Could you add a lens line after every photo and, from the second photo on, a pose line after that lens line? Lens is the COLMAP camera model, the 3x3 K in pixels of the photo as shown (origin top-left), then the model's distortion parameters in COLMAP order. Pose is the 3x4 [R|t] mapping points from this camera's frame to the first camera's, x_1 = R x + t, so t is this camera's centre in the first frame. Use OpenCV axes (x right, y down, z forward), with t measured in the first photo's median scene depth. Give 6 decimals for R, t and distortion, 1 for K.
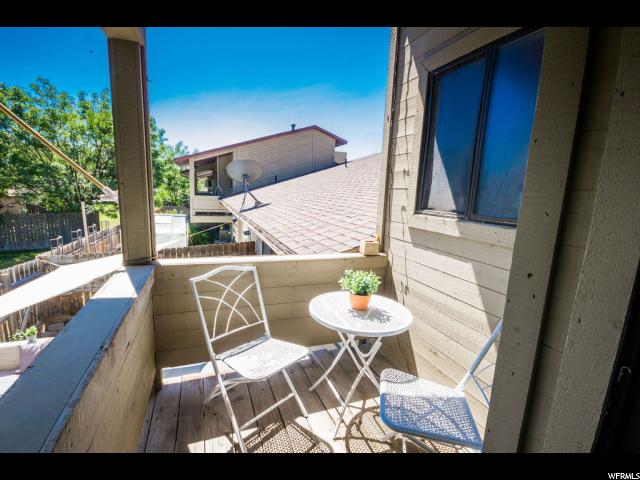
lens RADIAL K [[297.9, 0, 320.0], [0, 297.9, 240.0], [0, 0, 1]] dist [0.001106, 0.000143]
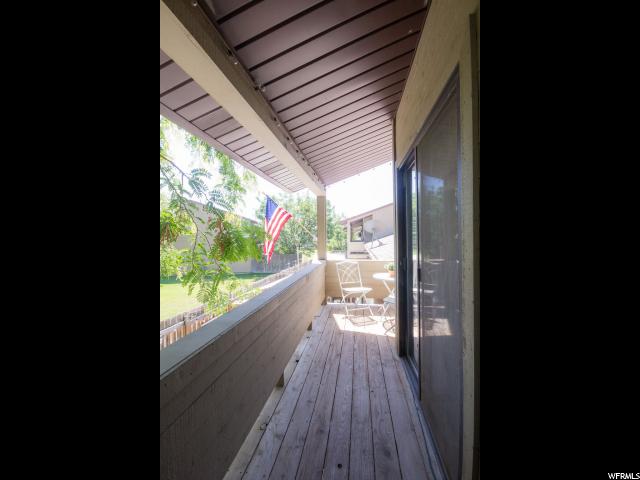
lens RADIAL K [[297.9, 0, 320.0], [0, 297.9, 240.0], [0, 0, 1]] dist [0.001106, 0.000143]
pose [[0.856464, -0.052465, -0.513533, 0.299029], [-0.033677, 0.987023, -0.157005, 0.108647], [0.515107, 0.151764, 0.843583, -0.506371]]
